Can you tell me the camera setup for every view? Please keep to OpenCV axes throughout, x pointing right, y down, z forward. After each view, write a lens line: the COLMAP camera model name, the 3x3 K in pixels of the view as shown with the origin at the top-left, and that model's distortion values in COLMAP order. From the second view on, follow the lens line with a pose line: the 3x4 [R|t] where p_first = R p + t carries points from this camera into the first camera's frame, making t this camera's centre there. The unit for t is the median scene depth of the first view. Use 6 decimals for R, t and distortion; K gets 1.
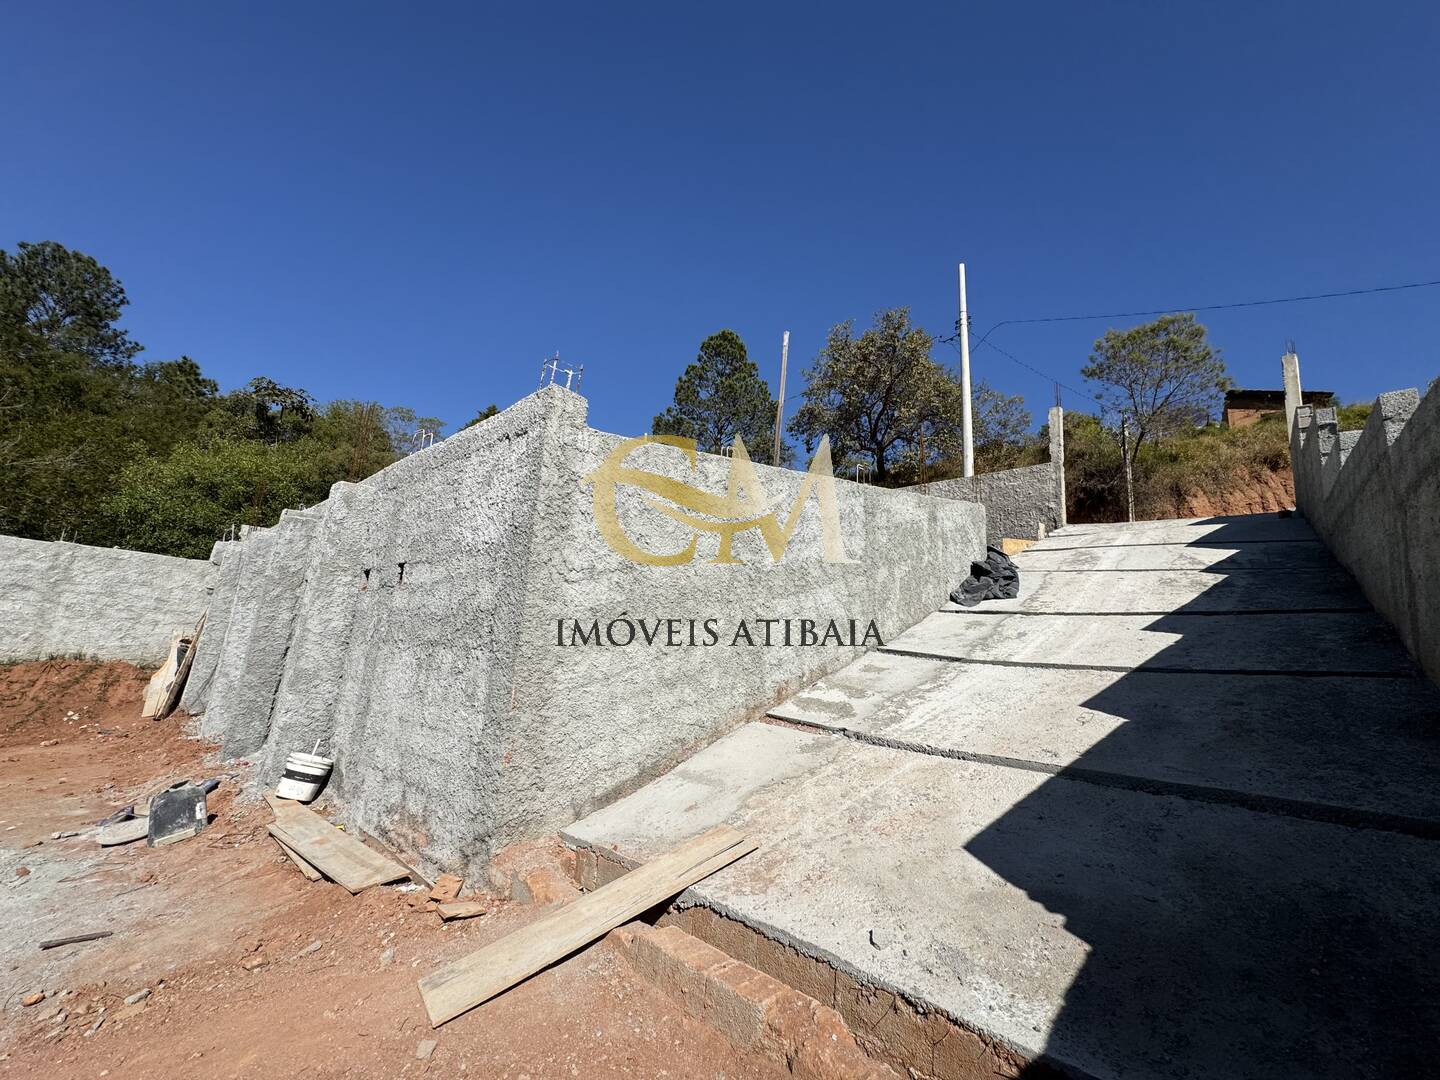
lens RADIAL K [[580.0, 0, 718.3], [0, 580.0, 542.1], [0, 0, 1]] dist [-0.001924, -0.000157]
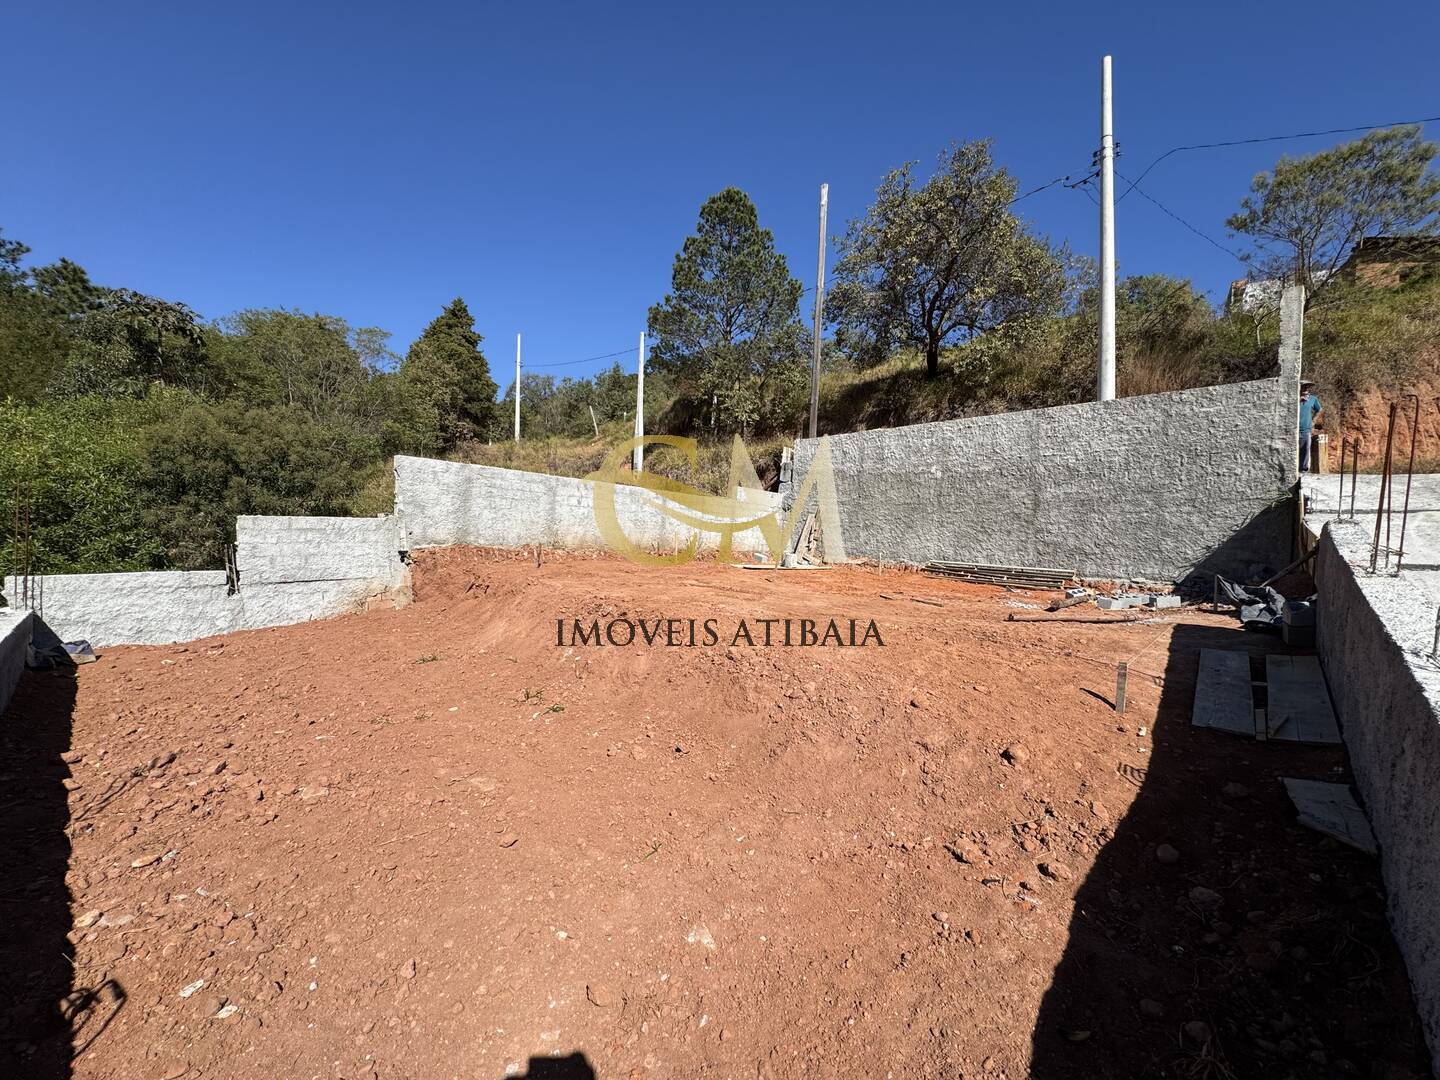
lens RADIAL K [[580.0, 0, 718.3], [0, 580.0, 542.1], [0, 0, 1]] dist [-0.001924, -0.000157]
pose [[0.998810, -0.048577, -0.004430, -0.042598], [0.048523, 0.980201, 0.191967, -0.072157], [-0.004983, -0.191954, 0.981391, 0.212189]]
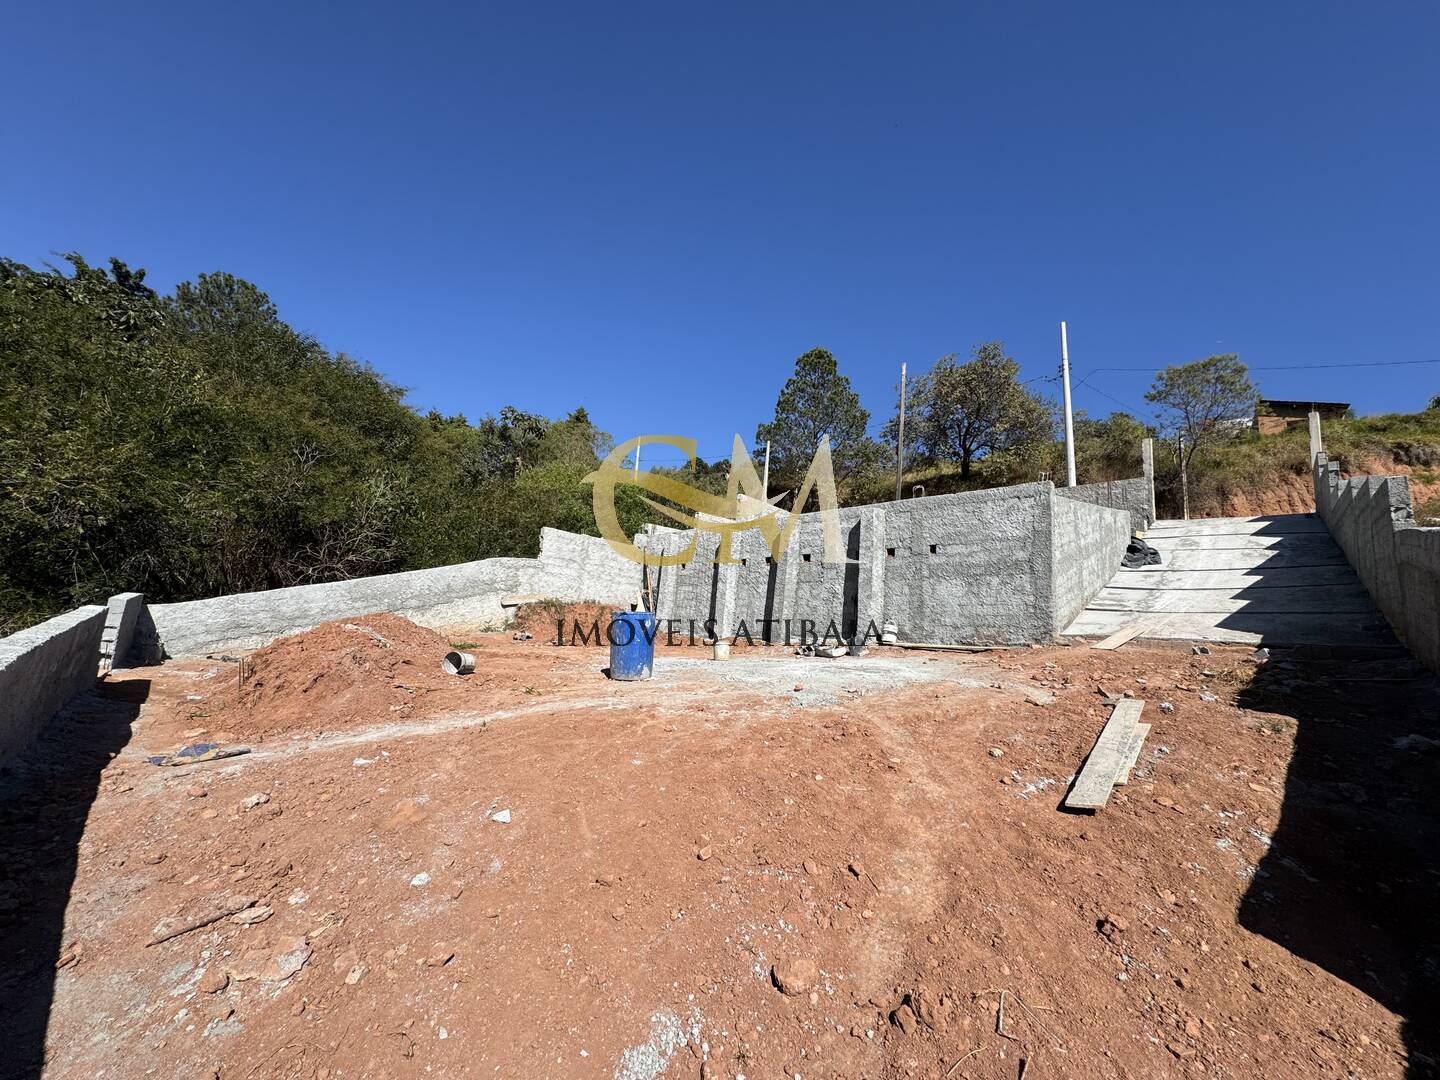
lens RADIAL K [[580.0, 0, 718.3], [0, 580.0, 542.1], [0, 0, 1]] dist [-0.001924, -0.000157]
pose [[0.999875, -0.002566, -0.015588, -0.302907], [0.002903, 0.999762, 0.021612, -0.006093], [0.015529, -0.021654, 0.999645, -0.302199]]
